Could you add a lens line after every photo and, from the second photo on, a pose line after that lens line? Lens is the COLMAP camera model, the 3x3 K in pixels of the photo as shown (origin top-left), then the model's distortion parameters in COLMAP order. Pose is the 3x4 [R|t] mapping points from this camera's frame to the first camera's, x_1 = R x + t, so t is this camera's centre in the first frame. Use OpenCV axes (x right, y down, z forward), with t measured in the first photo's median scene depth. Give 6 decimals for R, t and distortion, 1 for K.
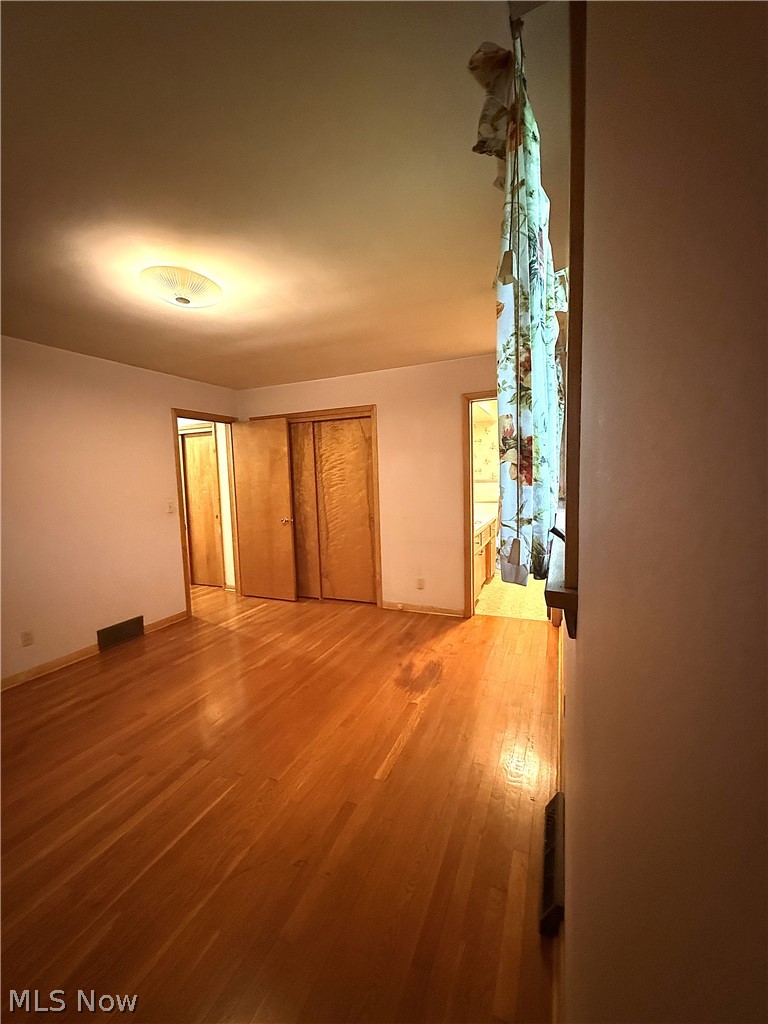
lens RADIAL K [[406.4, 0, 385.4], [0, 406.4, 510.4], [0, 0, 1]] dist [-0.000494, 0.000034]
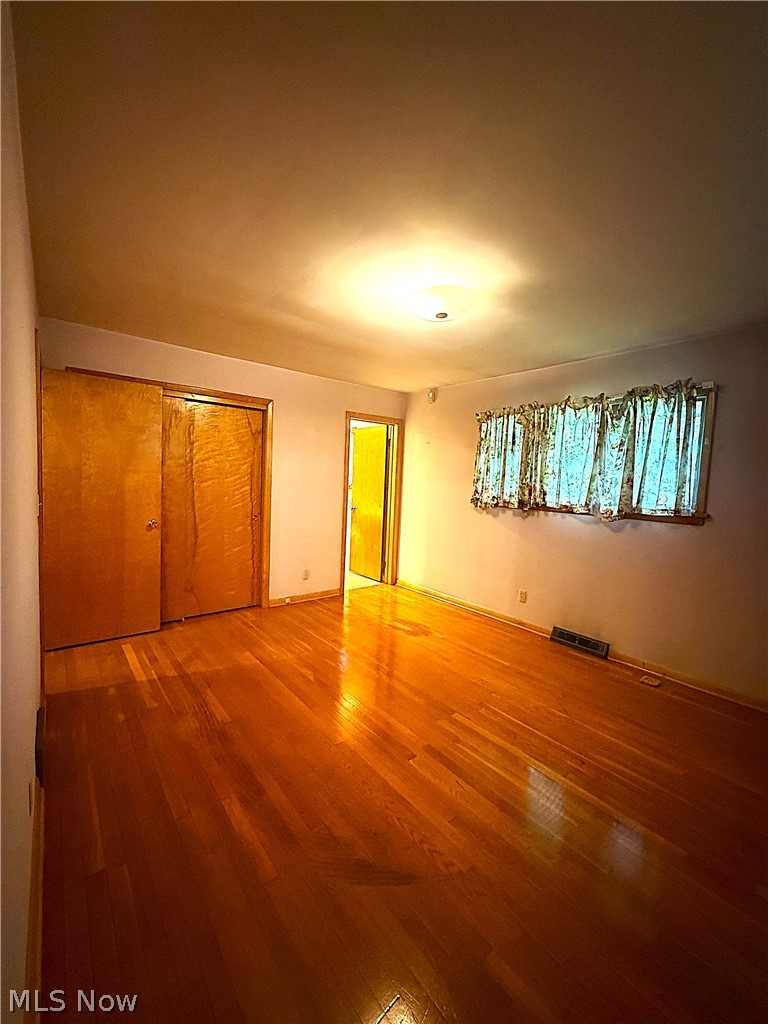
lens RADIAL K [[406.4, 0, 385.4], [0, 406.4, 510.4], [0, 0, 1]] dist [-0.000494, 0.000034]
pose [[0.459644, -0.021047, 0.887854, -0.770349], [0.025007, 0.999629, 0.010751, 0.003391], [-0.887751, 0.017261, 0.460000, 0.307255]]
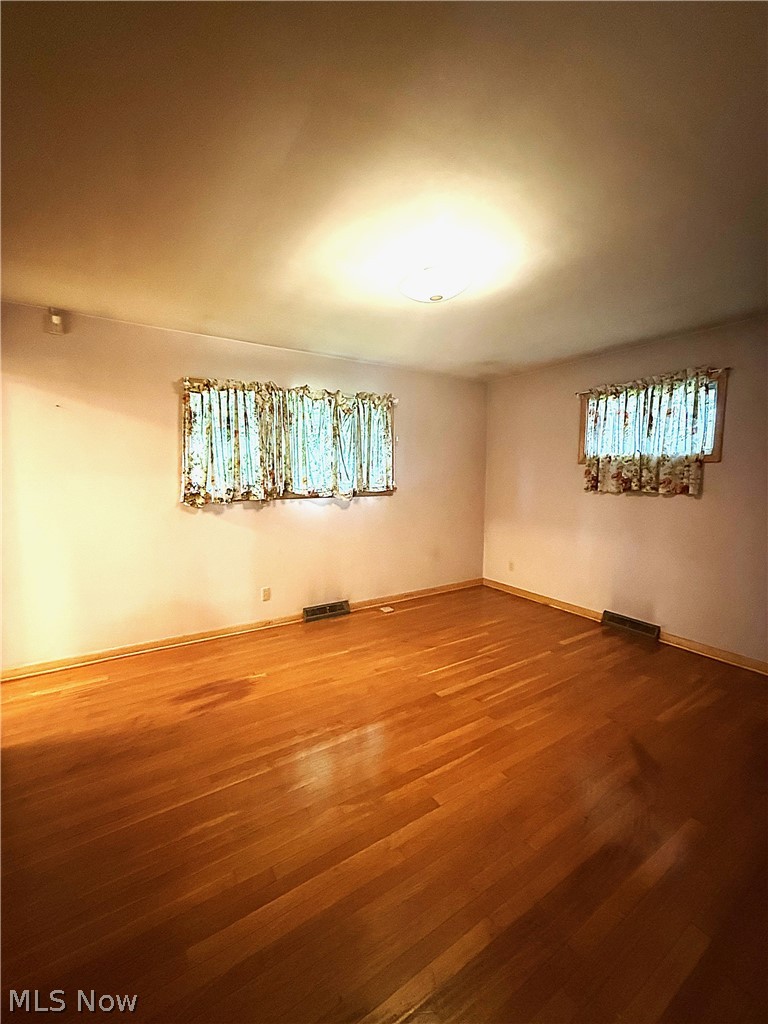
lens RADIAL K [[406.4, 0, 385.4], [0, 406.4, 510.4], [0, 0, 1]] dist [-0.000494, 0.000034]
pose [[-0.821220, -0.030314, 0.569806, -0.491060], [0.071216, 0.985335, 0.155060, -0.071755], [-0.566150, 0.167917, -0.807018, 0.984550]]
